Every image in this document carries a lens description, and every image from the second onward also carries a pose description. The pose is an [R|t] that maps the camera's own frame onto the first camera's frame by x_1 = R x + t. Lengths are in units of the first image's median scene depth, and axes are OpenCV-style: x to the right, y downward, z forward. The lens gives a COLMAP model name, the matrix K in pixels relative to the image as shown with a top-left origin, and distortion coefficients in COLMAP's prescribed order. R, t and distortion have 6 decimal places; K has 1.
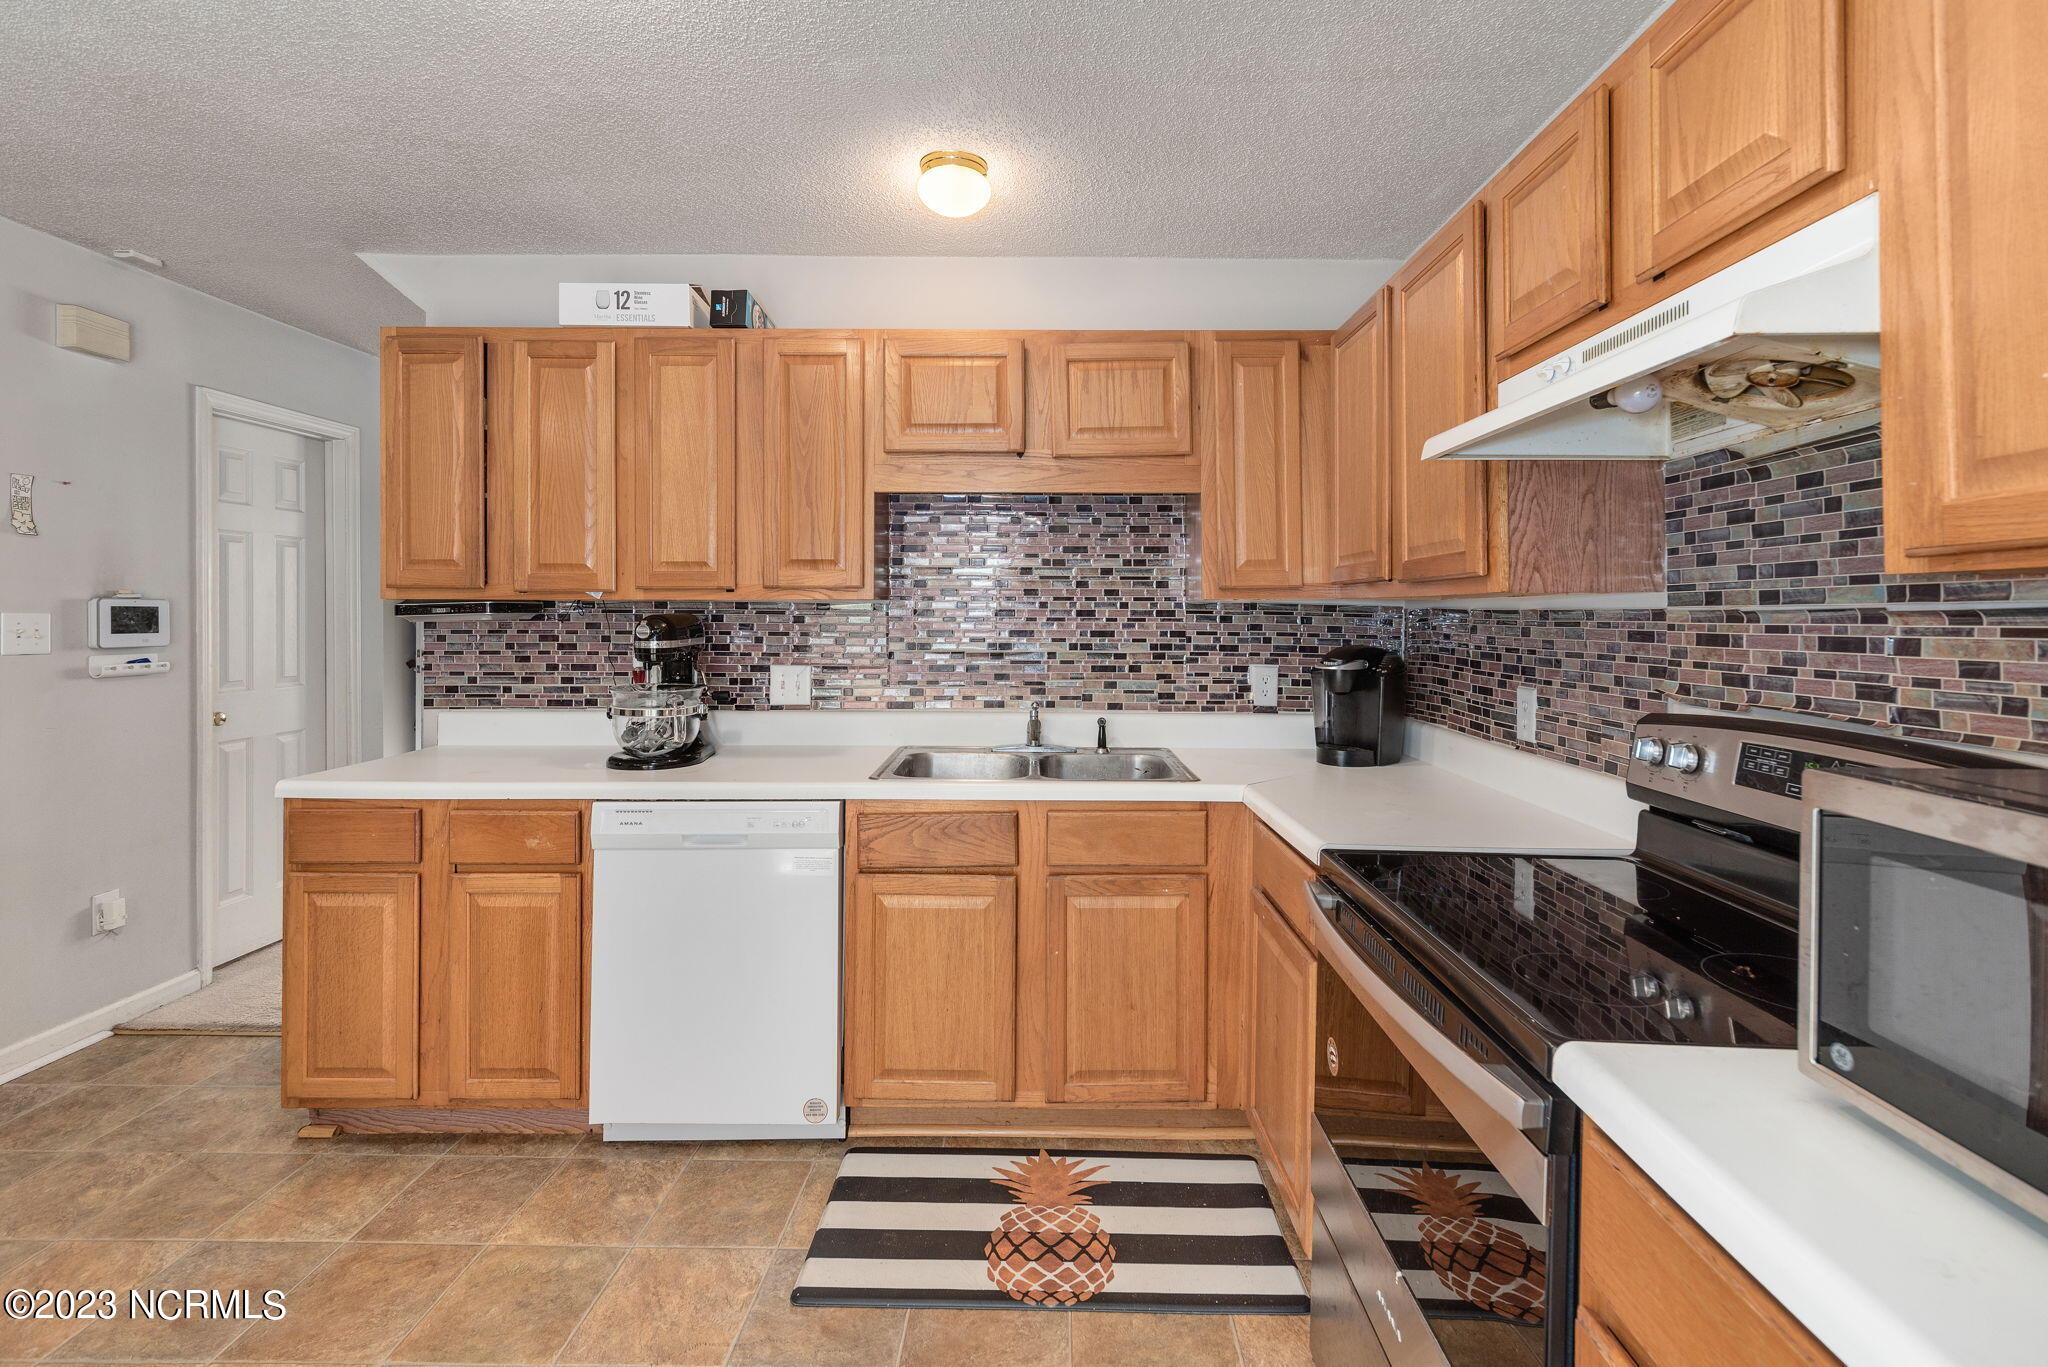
lens RADIAL K [[899.9, 0, 1027.0], [0, 899.9, 602.8], [0, 0, 1]] dist [0.001140, -0.000238]
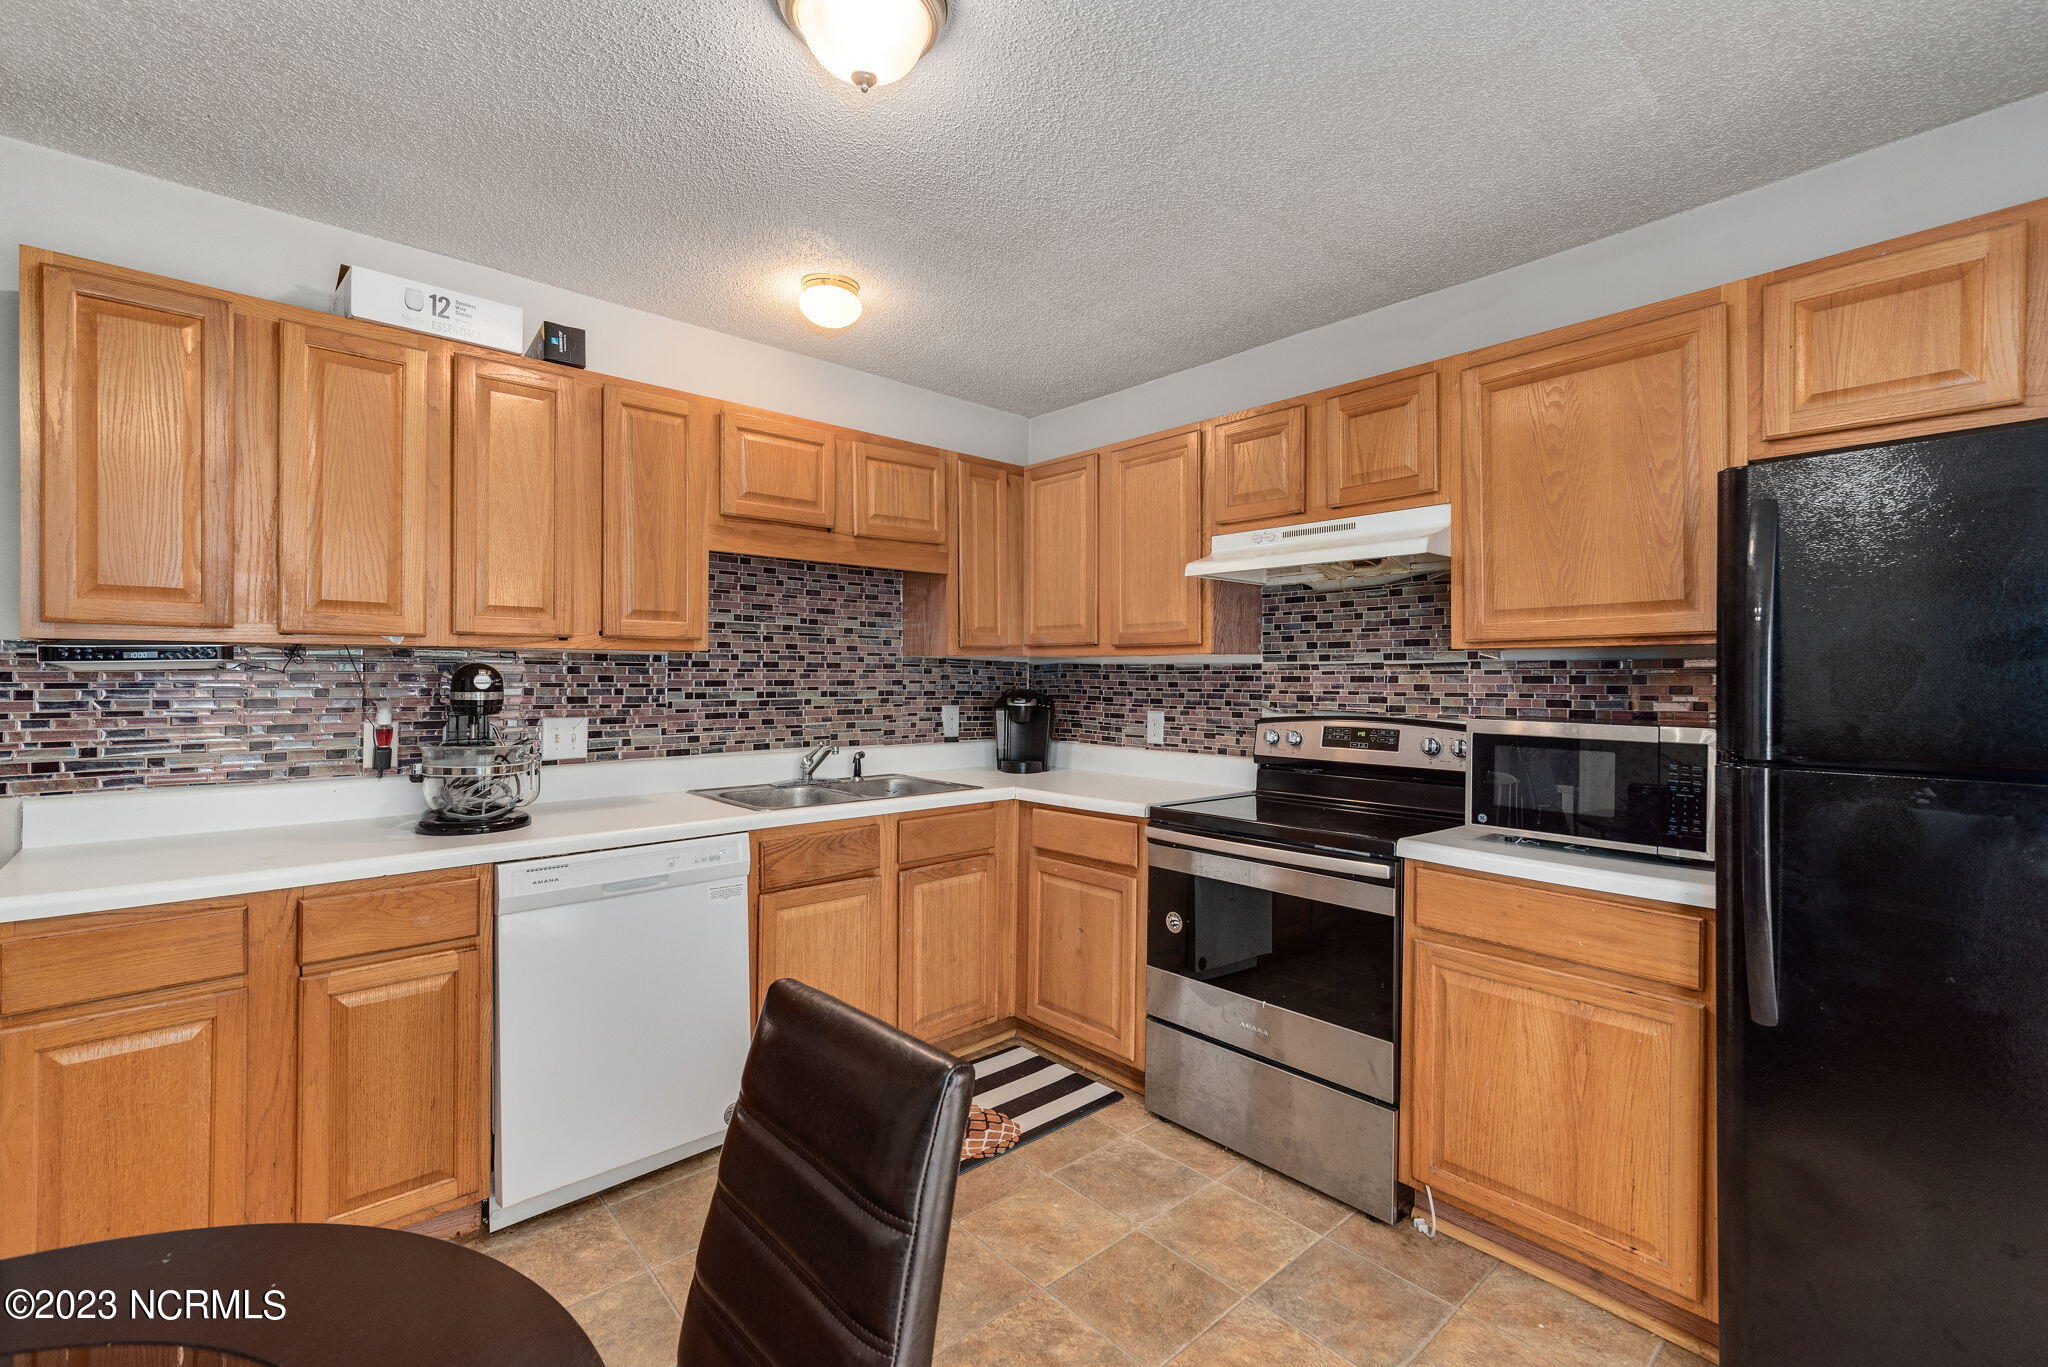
lens RADIAL K [[874.5, 0, 1017.5], [0, 874.5, 672.6], [0, 0, 1]] dist [-0.000138, 0.000002]
pose [[0.742147, 0.001263, 0.670236, -0.681567], [-0.009150, 0.999924, 0.008248, 0.011703], [-0.670175, -0.012254, 0.742102, -0.021299]]
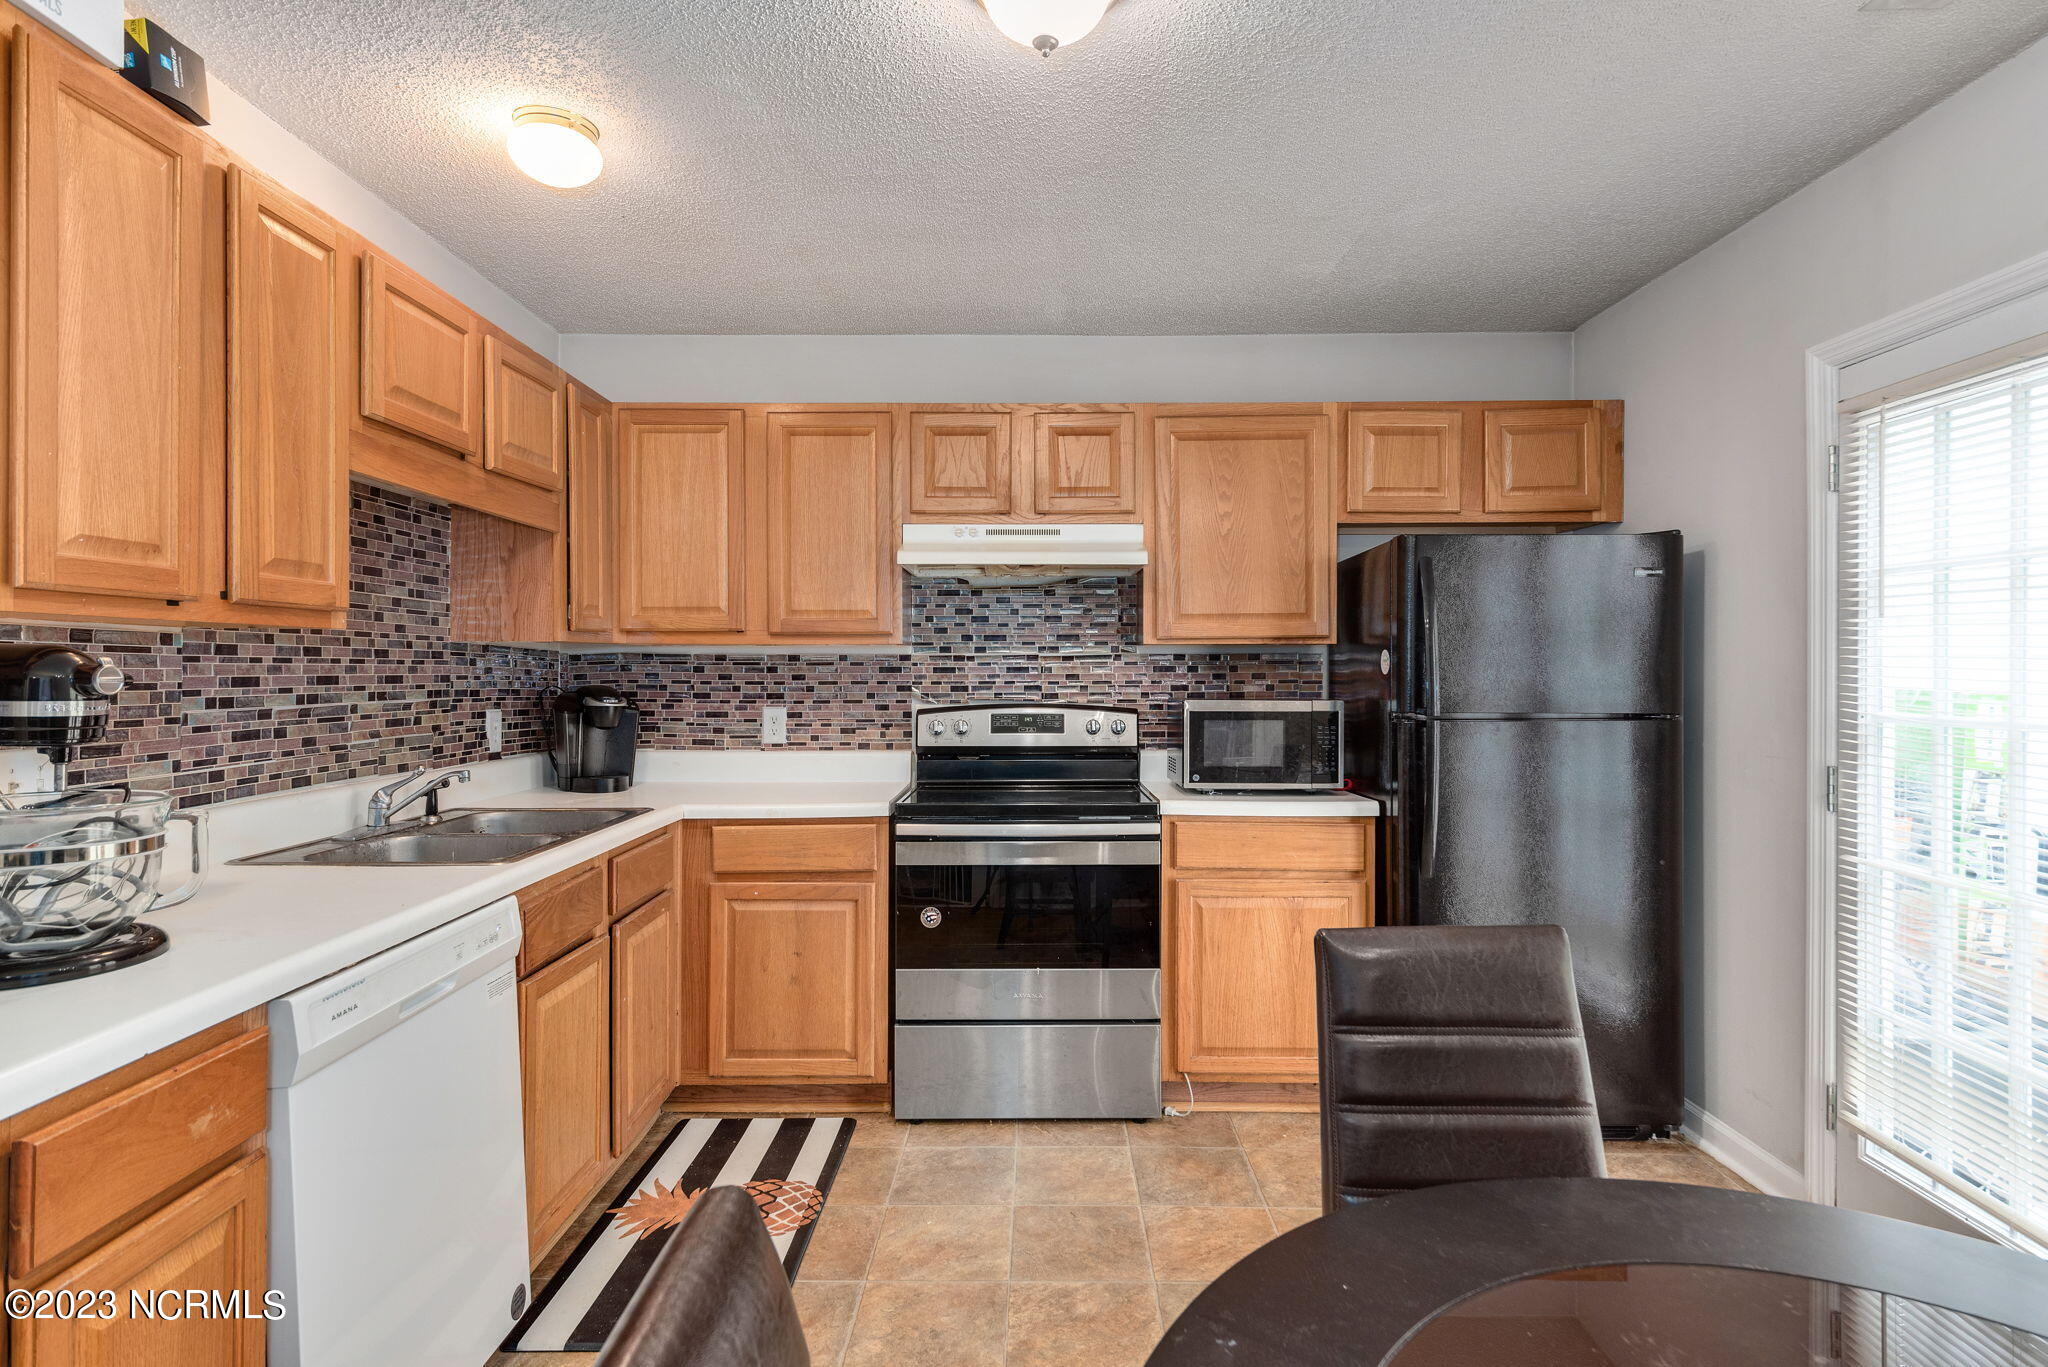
lens RADIAL K [[1014.6, 0, 1019.7], [0, 1014.6, 671.7], [0, 0, 1]] dist [-0.002314, -0.001084]
pose [[0.007701, -0.005711, 0.999954, -1.061814], [-0.010967, 0.999923, 0.005796, 0.020752], [-0.999910, -0.011011, 0.007638, 0.560891]]
